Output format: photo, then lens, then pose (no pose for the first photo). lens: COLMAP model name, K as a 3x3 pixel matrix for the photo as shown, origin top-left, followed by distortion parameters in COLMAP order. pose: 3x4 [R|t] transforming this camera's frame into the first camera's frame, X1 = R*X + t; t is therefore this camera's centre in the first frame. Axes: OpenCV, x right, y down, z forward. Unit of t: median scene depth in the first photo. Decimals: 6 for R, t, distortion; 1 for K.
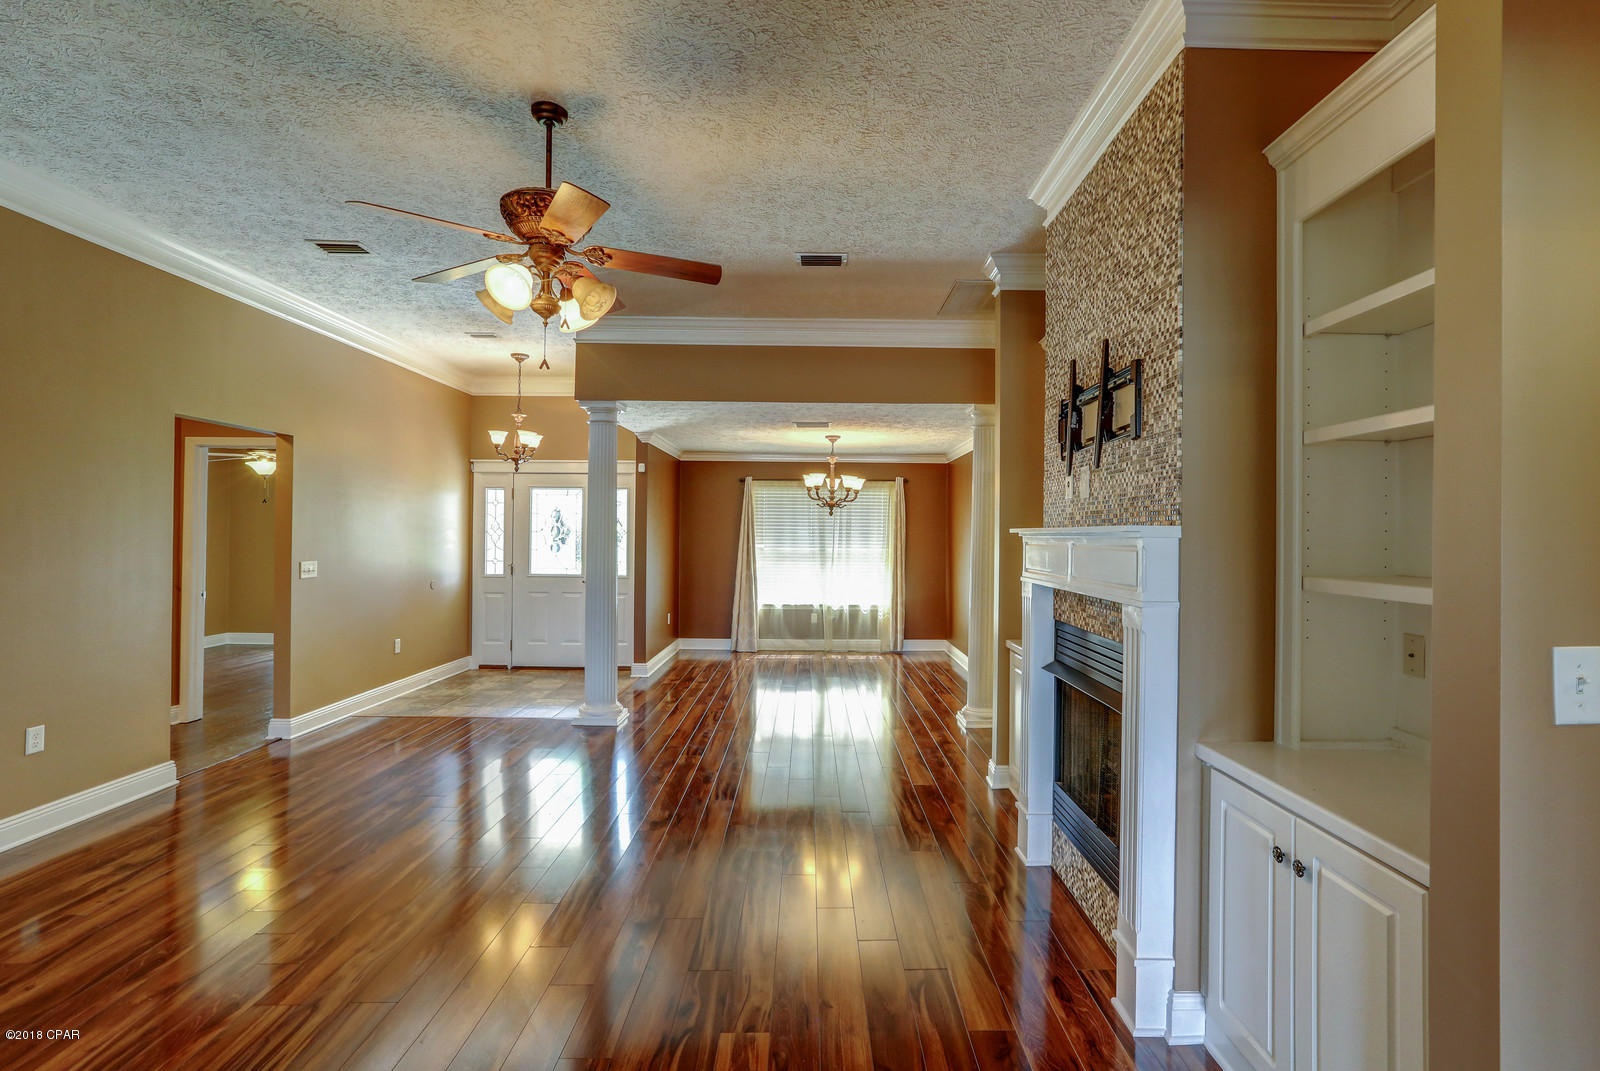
lens RADIAL K [[716.4, 0, 817.7], [0, 716.4, 533.8], [0, 0, 1]] dist [-0.025338, 0.000141]
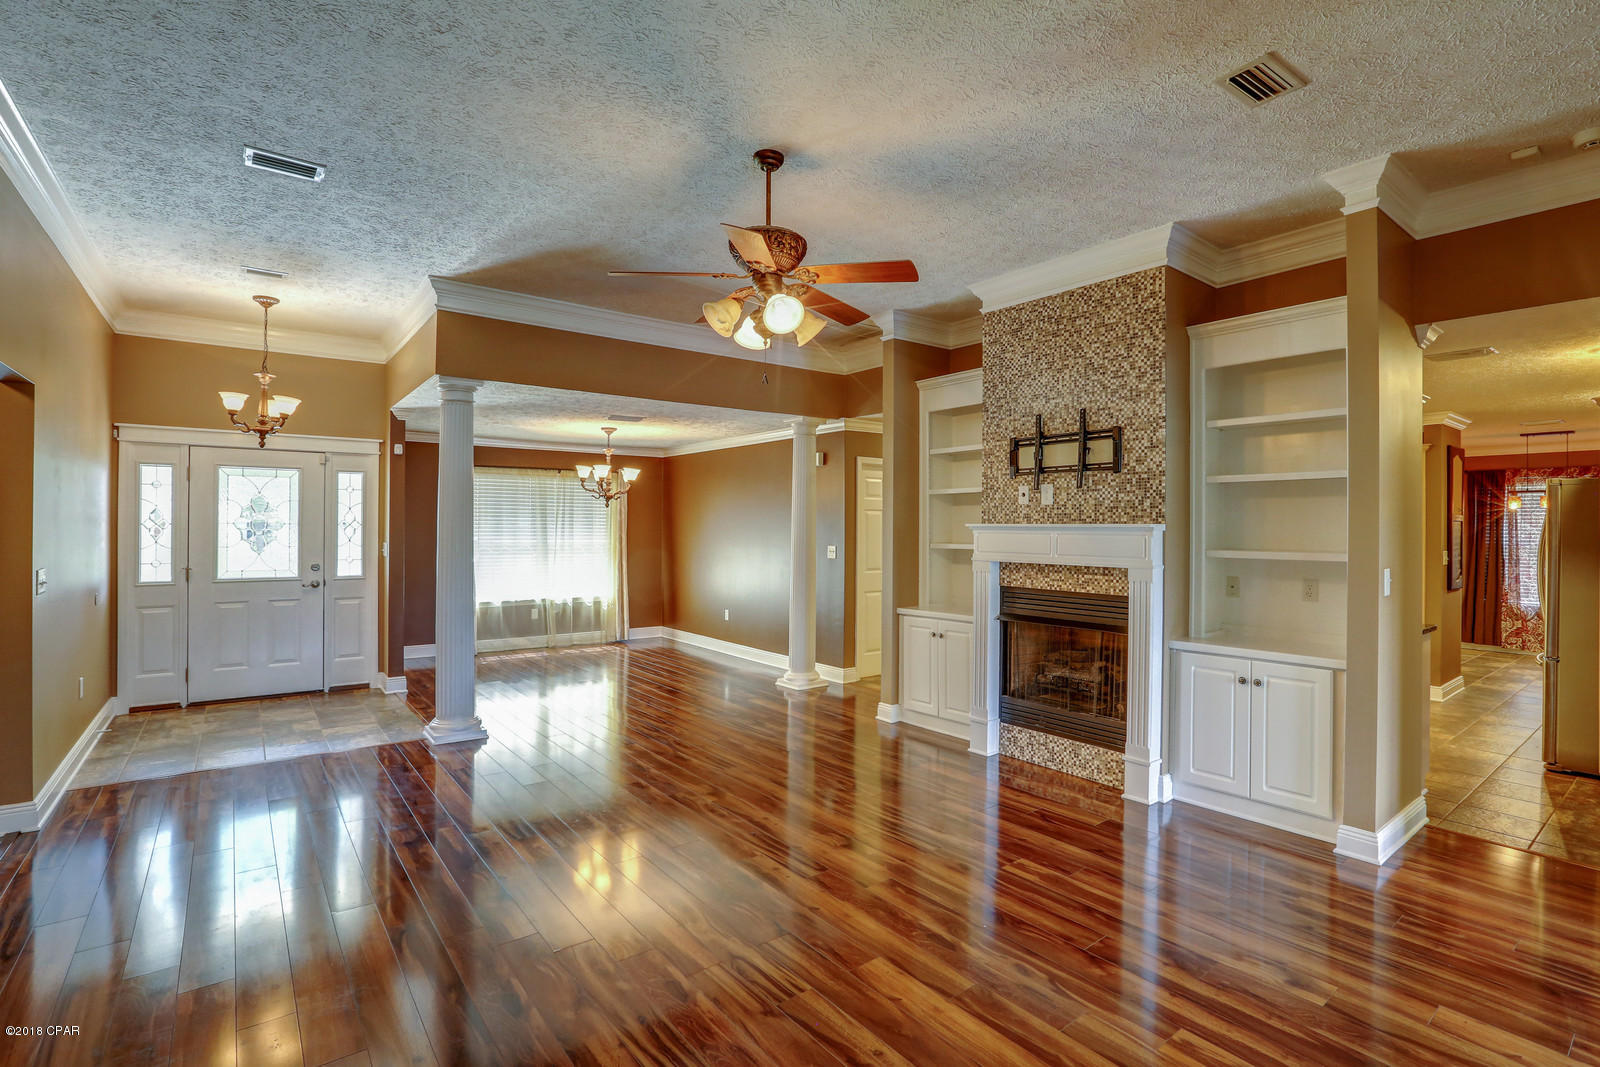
lens RADIAL K [[744.0, 0, 800.0], [0, 744.0, 533.5], [0, 0, 1]] dist [-0.054974, 0.018027]
pose [[0.802899, -0.009329, 0.596042, -0.360569], [0.000314, 0.999884, 0.015227, -0.004159], [-0.596115, -0.012039, 0.802809, 0.008058]]
